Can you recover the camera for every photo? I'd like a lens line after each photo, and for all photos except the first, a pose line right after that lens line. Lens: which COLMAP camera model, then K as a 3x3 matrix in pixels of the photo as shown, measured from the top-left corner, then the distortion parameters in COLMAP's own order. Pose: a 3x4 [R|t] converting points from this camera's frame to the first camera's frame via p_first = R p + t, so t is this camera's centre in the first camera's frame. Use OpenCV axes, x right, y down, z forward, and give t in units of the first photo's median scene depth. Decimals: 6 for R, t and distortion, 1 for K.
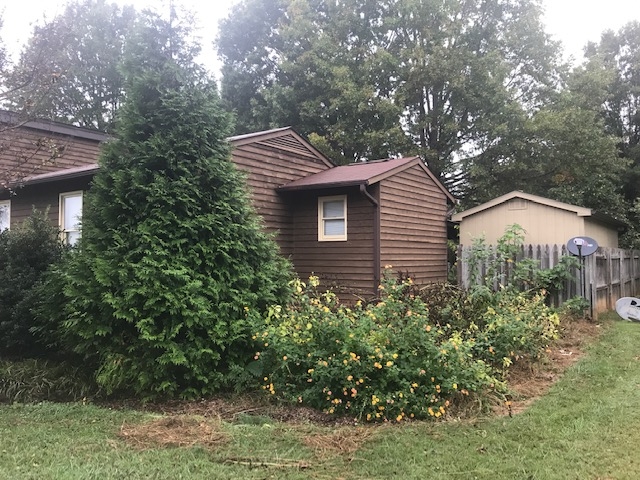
lens RADIAL K [[523.9, 0, 316.8], [0, 523.9, 240.9], [0, 0, 1]] dist [0.046719, -0.041957]
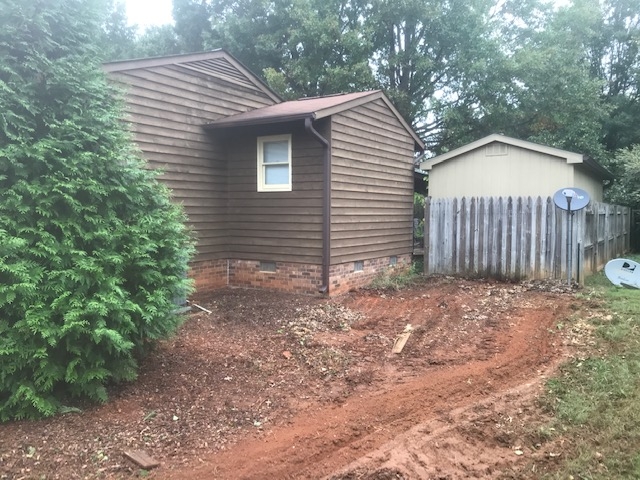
lens RADIAL K [[523.9, 0, 315.0], [0, 523.9, 233.5], [0, 0, 1]] dist [0.046719, -0.041957]
pose [[0.999086, 0.004330, 0.042530, 0.057127], [-0.007121, 0.997815, 0.065689, 0.012404], [-0.042153, -0.065932, 0.996933, 0.166865]]
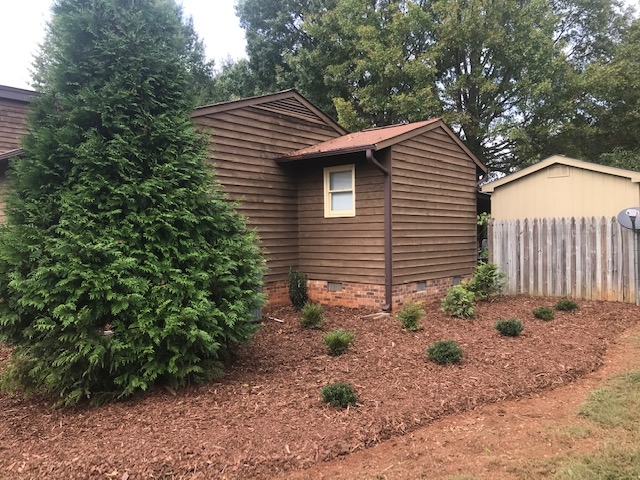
lens RADIAL K [[523.9, 0, 312.2], [0, 523.9, 246.4], [0, 0, 1]] dist [0.046719, -0.041957]
pose [[0.994891, -0.006222, -0.100764, 0.071075], [0.010781, 0.998940, 0.044760, 0.011486], [0.100379, -0.045618, 0.993903, 0.102553]]
